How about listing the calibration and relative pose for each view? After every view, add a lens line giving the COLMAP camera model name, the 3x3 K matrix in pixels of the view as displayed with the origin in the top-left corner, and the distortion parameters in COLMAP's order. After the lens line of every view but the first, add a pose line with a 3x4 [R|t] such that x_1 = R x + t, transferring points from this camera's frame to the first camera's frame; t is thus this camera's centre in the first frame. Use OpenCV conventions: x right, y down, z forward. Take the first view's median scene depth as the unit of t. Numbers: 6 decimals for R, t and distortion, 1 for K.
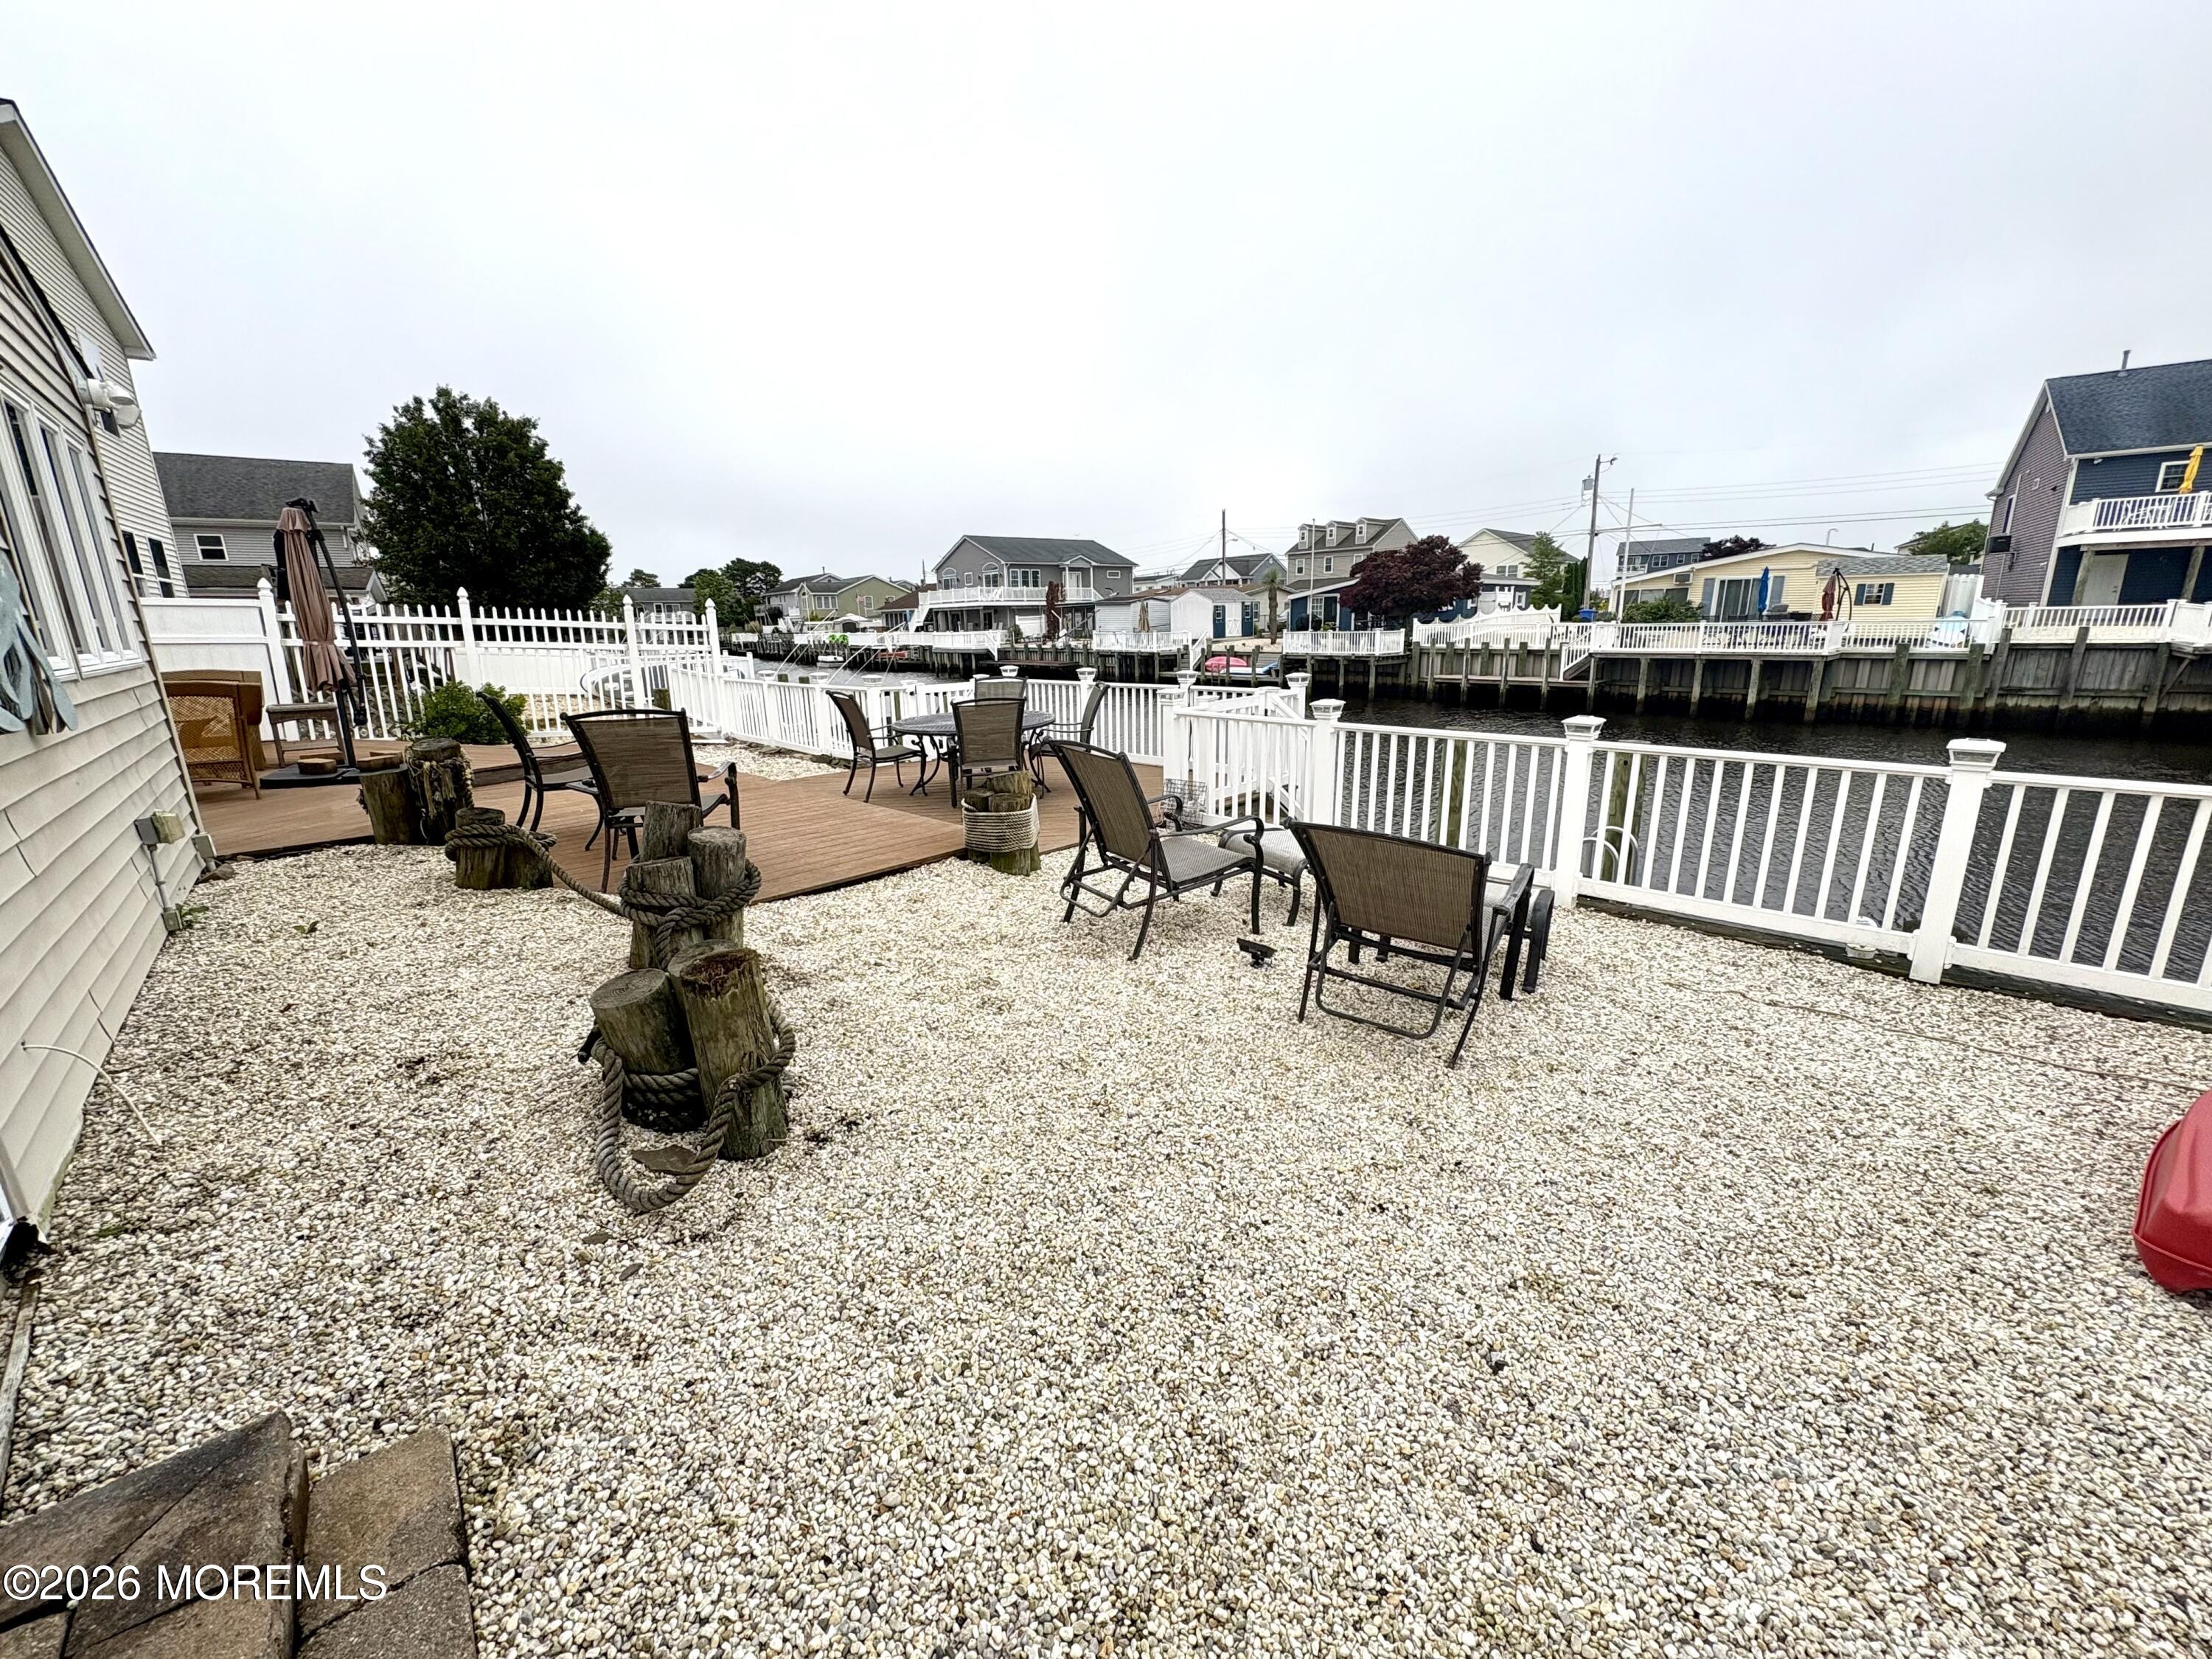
lens RADIAL K [[881.3, 0, 1110.9], [0, 881.3, 831.4], [0, 0, 1]] dist [0.001075, 0.000046]
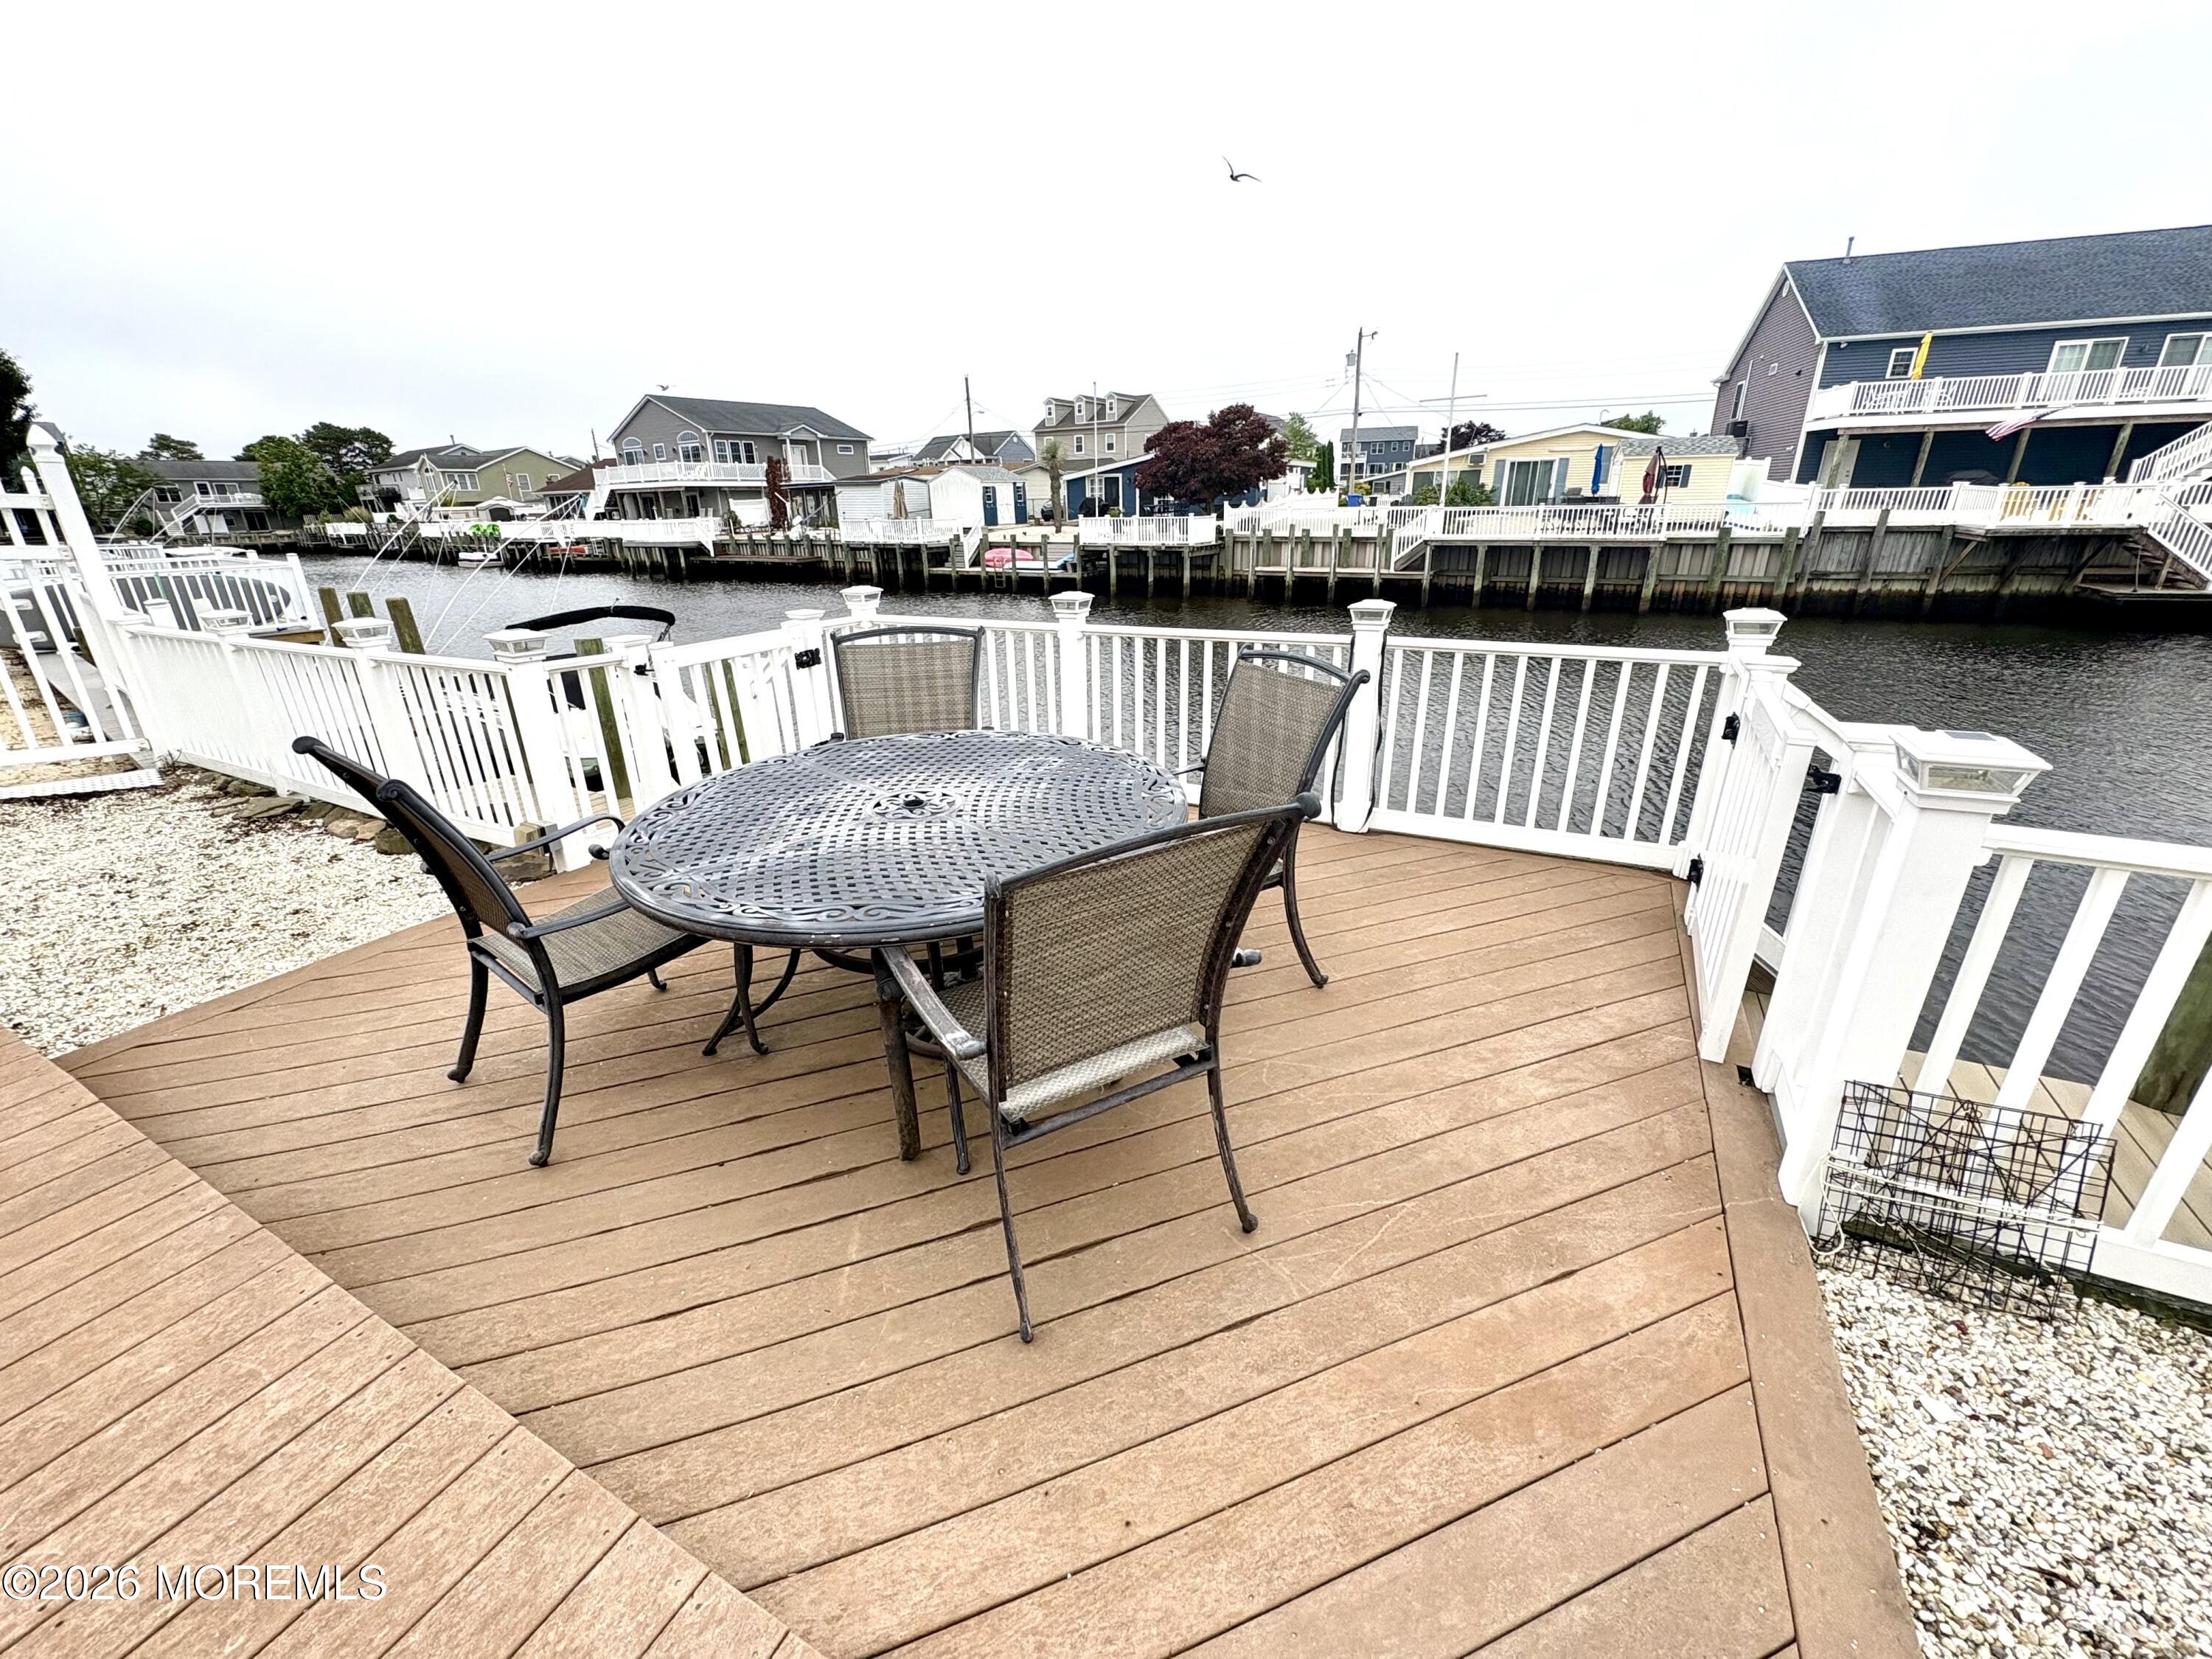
lens RADIAL K [[881.3, 0, 1104.0], [0, 881.3, 826.0], [0, 0, 1]] dist [0.001075, 0.000046]
pose [[0.958800, -0.096363, 0.267240, -0.029636], [0.066013, 0.990537, 0.120330, -0.026699], [-0.276306, -0.097731, 0.956088, 0.123525]]
